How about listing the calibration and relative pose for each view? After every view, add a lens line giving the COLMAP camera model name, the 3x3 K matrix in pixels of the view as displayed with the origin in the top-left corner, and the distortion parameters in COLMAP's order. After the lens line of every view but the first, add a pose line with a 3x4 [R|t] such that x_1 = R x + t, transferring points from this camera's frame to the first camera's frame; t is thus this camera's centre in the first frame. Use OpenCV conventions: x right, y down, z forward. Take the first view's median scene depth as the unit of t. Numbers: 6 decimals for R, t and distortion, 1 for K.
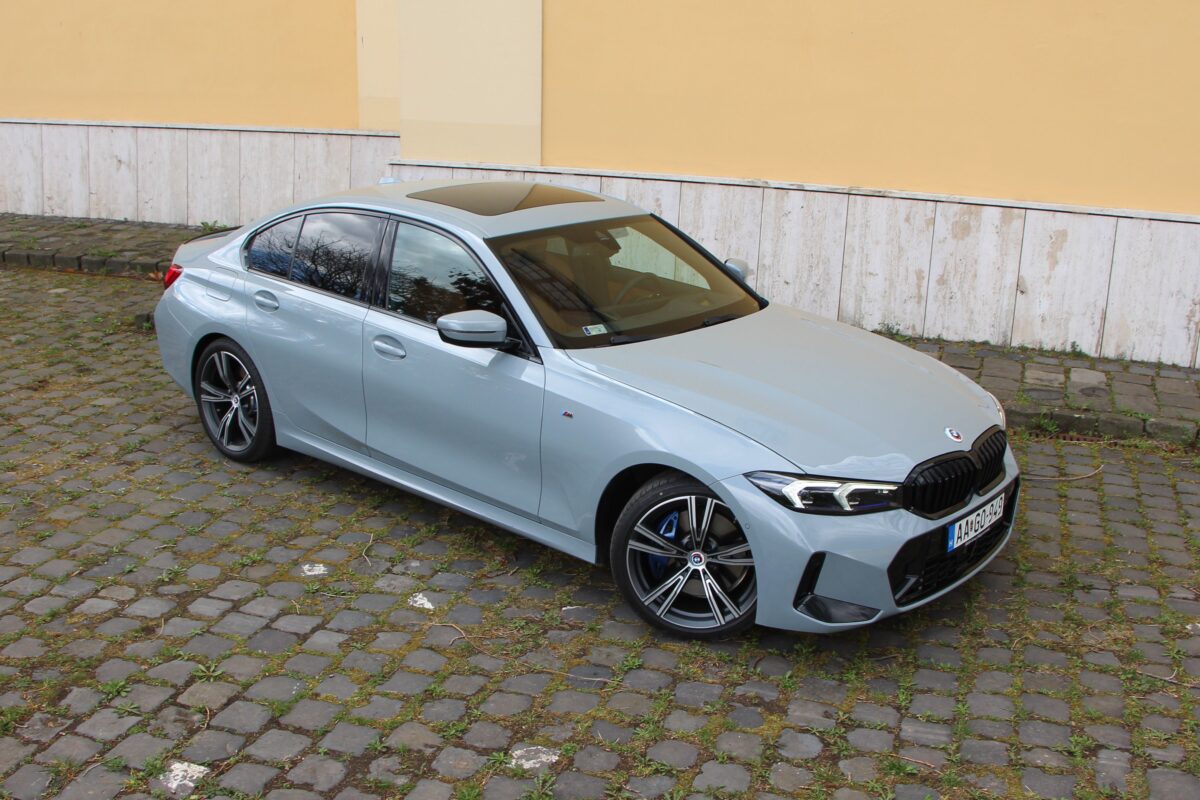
lens RADIAL K [[1071.7, 0, 604.8], [0, 1071.7, 456.6], [0, 0, 1]] dist [-0.130754, 0.058044]
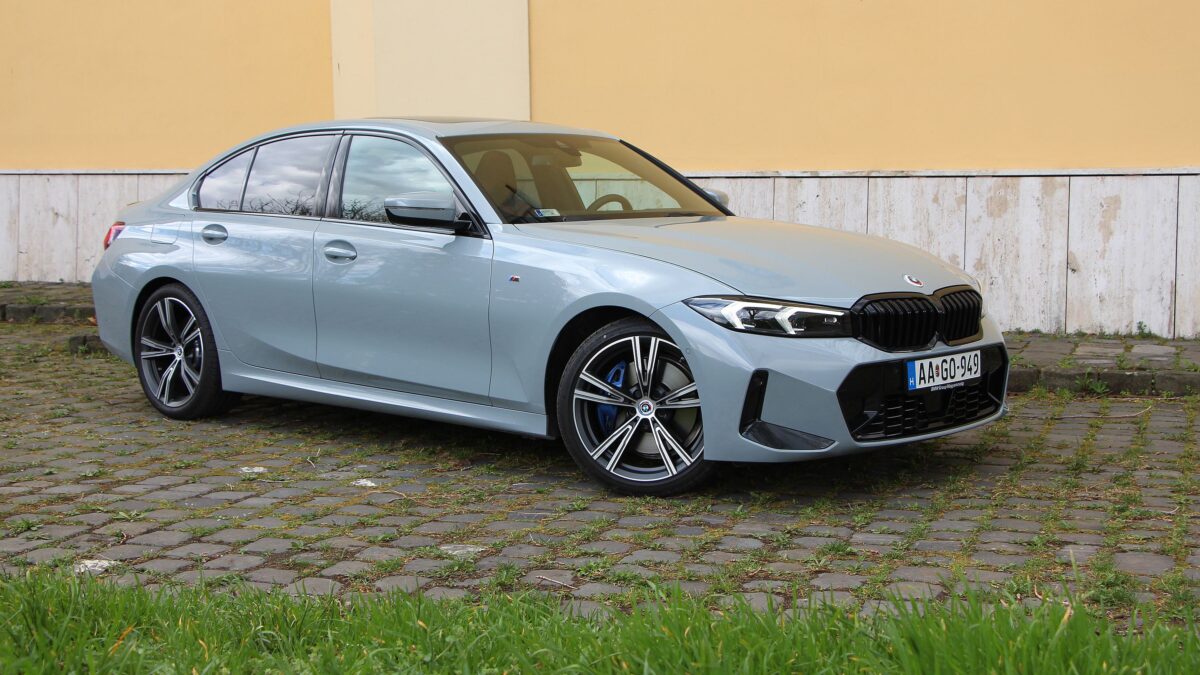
lens RADIAL K [[1289.4, 0, 599.0], [0, 1289.4, 347.3], [0, 0, 1]] dist [0.024086, 0.044097]
pose [[0.999233, -0.025694, -0.029565, 0.049531], [0.019504, 0.980946, -0.193298, 0.165210], [0.033968, 0.192573, 0.980695, -0.095219]]
